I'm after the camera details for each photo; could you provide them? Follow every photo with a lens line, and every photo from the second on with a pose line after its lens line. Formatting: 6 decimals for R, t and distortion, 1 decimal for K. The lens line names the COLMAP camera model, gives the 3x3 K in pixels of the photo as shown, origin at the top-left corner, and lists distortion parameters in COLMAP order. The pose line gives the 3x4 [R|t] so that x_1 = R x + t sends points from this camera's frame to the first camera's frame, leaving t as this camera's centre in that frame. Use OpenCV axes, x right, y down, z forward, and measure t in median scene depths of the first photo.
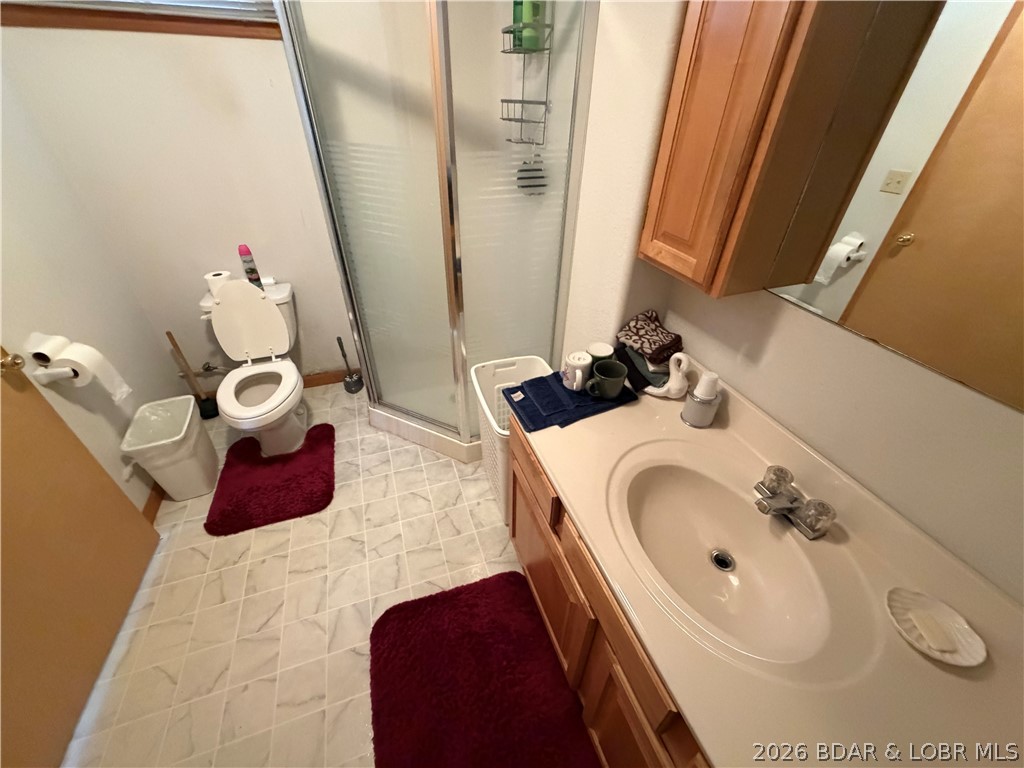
lens RADIAL K [[403.9, 0, 512.1], [0, 403.9, 384.4], [0, 0, 1]] dist [-0.002306, -0.000328]
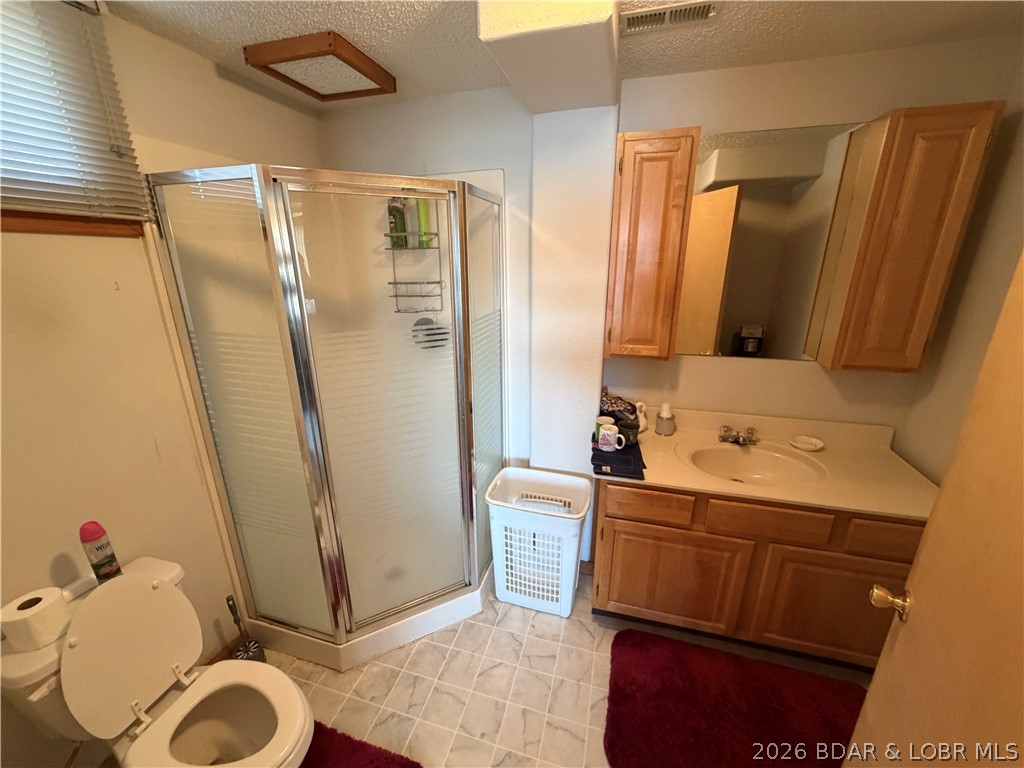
lens RADIAL K [[403.9, 0, 509.8], [0, 403.9, 381.2], [0, 0, 1]] dist [-0.002306, -0.000328]
pose [[0.580386, -0.260835, 0.771438, -0.844143], [0.495367, 0.864971, -0.080225, -0.205007], [-0.646347, 0.428707, 0.631226, 0.171565]]
